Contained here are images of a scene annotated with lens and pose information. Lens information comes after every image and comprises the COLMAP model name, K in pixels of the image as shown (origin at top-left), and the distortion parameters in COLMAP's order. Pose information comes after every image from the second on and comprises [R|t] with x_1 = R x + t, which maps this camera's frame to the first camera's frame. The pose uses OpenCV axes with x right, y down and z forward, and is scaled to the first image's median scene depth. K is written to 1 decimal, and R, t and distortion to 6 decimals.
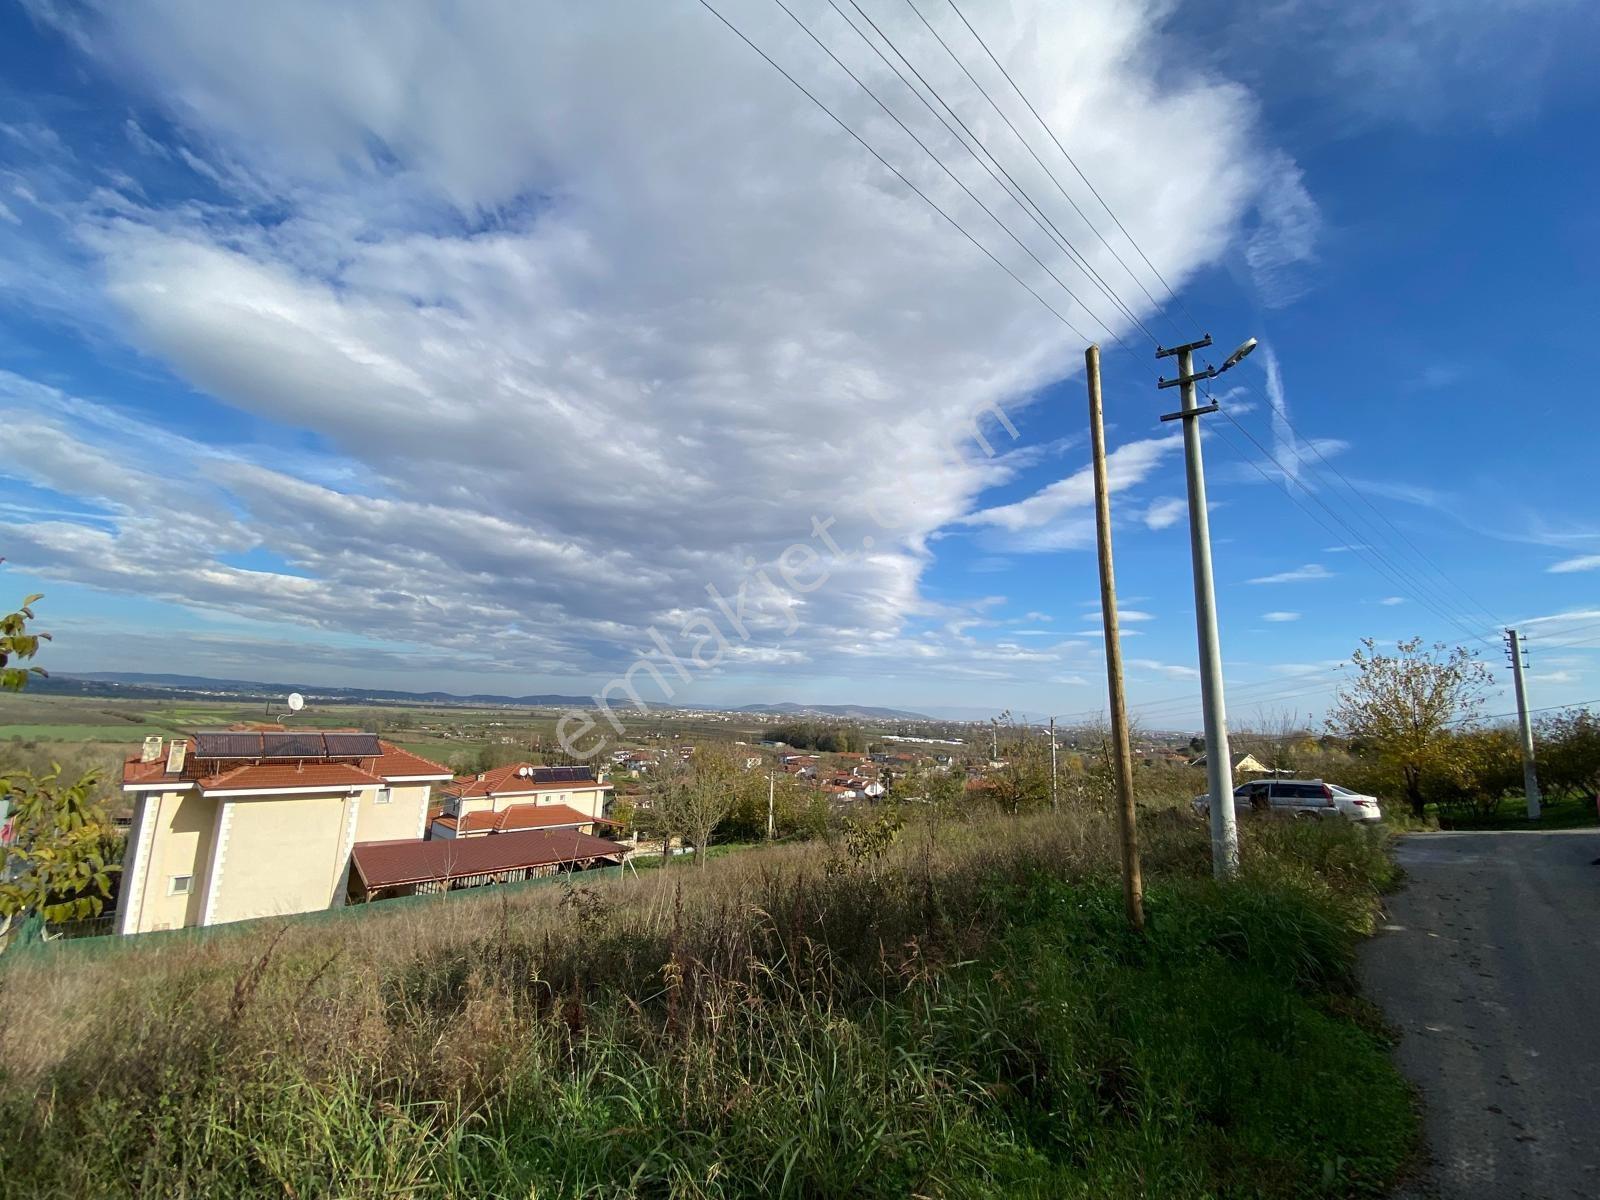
lens RADIAL K [[641.7, 0, 798.1], [0, 641.7, 584.1], [0, 0, 1]] dist [0.029071, -0.025318]
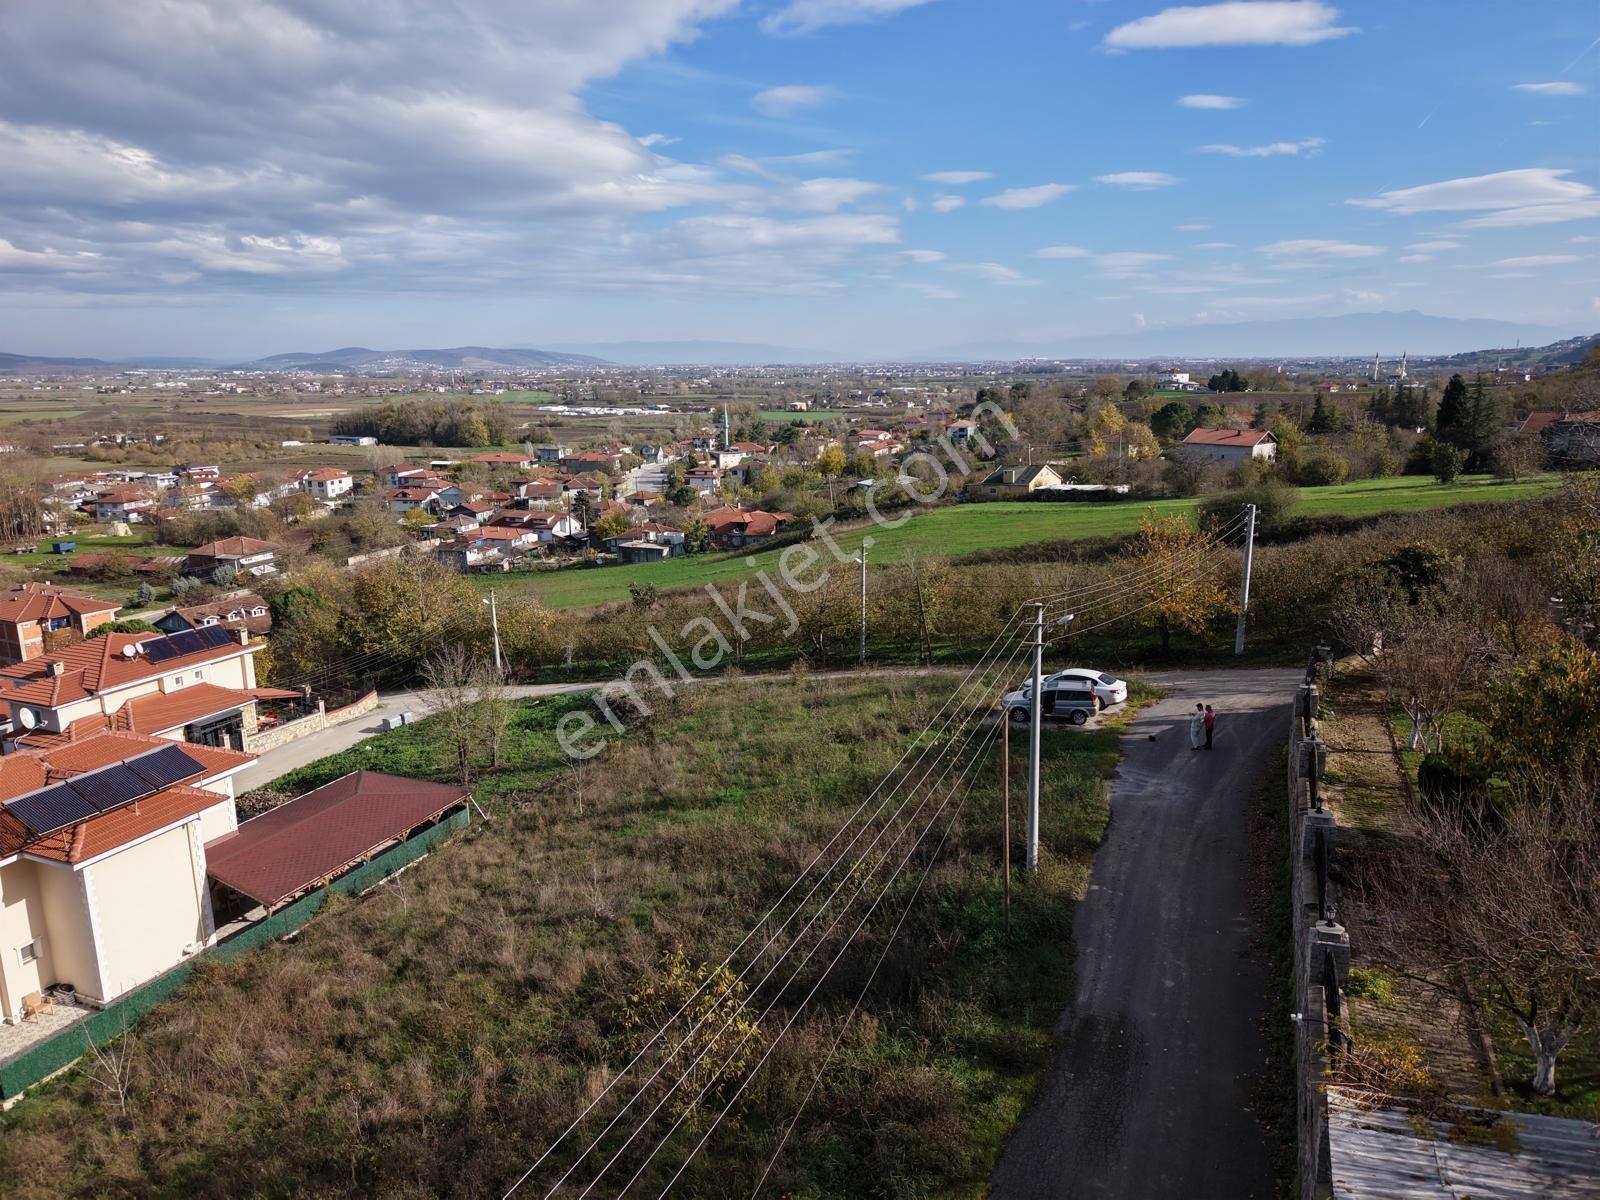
lens RADIAL K [[1065.9, 0, 798.3], [0, 1065.9, 593.2], [0, 0, 1]] dist [0.020643, -0.016193]
pose [[0.928918, -0.128573, 0.347248, -0.205710], [-0.024215, 0.914681, 0.403451, -0.305238], [-0.369494, -0.383181, 0.846550, -0.238201]]
